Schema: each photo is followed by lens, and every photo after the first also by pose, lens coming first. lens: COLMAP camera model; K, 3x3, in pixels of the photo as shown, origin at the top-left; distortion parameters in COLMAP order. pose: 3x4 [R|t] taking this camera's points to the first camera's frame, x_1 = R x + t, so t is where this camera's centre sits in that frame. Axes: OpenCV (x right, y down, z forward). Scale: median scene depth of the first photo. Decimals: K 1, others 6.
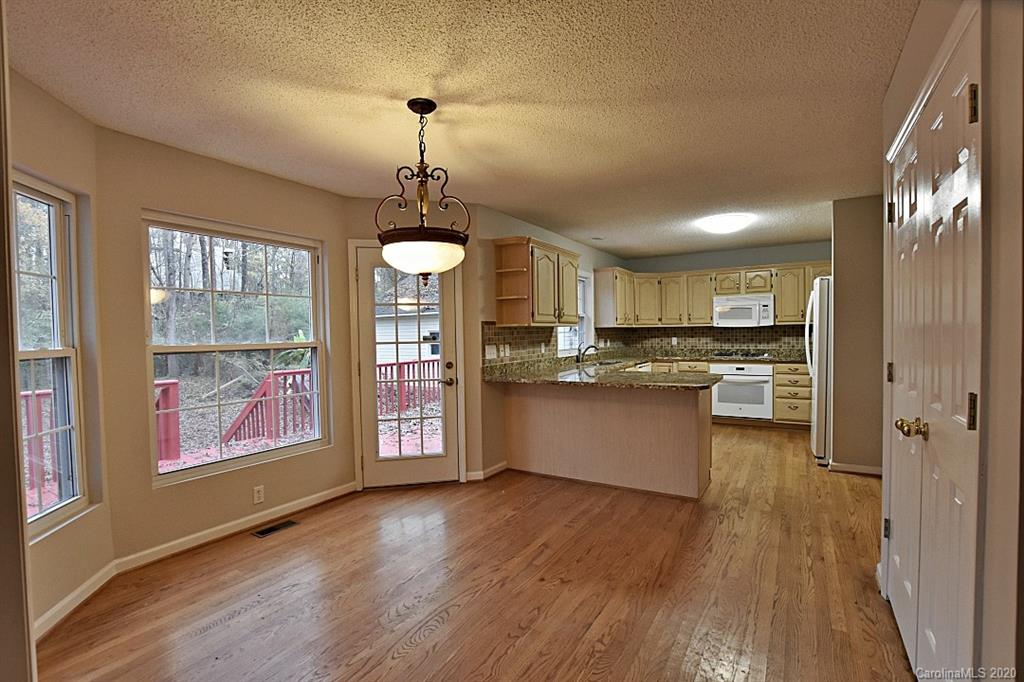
lens RADIAL K [[461.3, 0, 515.3], [0, 461.3, 349.0], [0, 0, 1]] dist [-0.043410, 0.000161]
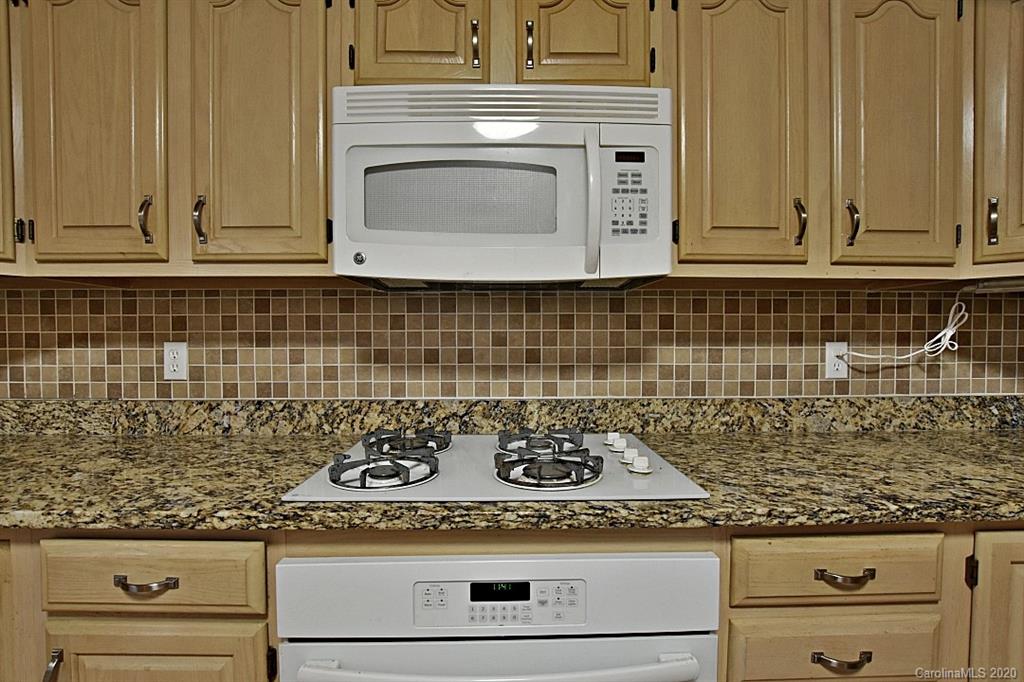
lens RADIAL K [[461.3, 0, 515.3], [0, 461.3, 349.0], [0, 0, 1]] dist [-0.043410, 0.000161]
pose [[0.841068, 0.003668, 0.540917, 0.406795], [0.004573, 0.999893, -0.013890, -0.021648], [-0.540910, 0.014156, 0.840961, 0.846682]]
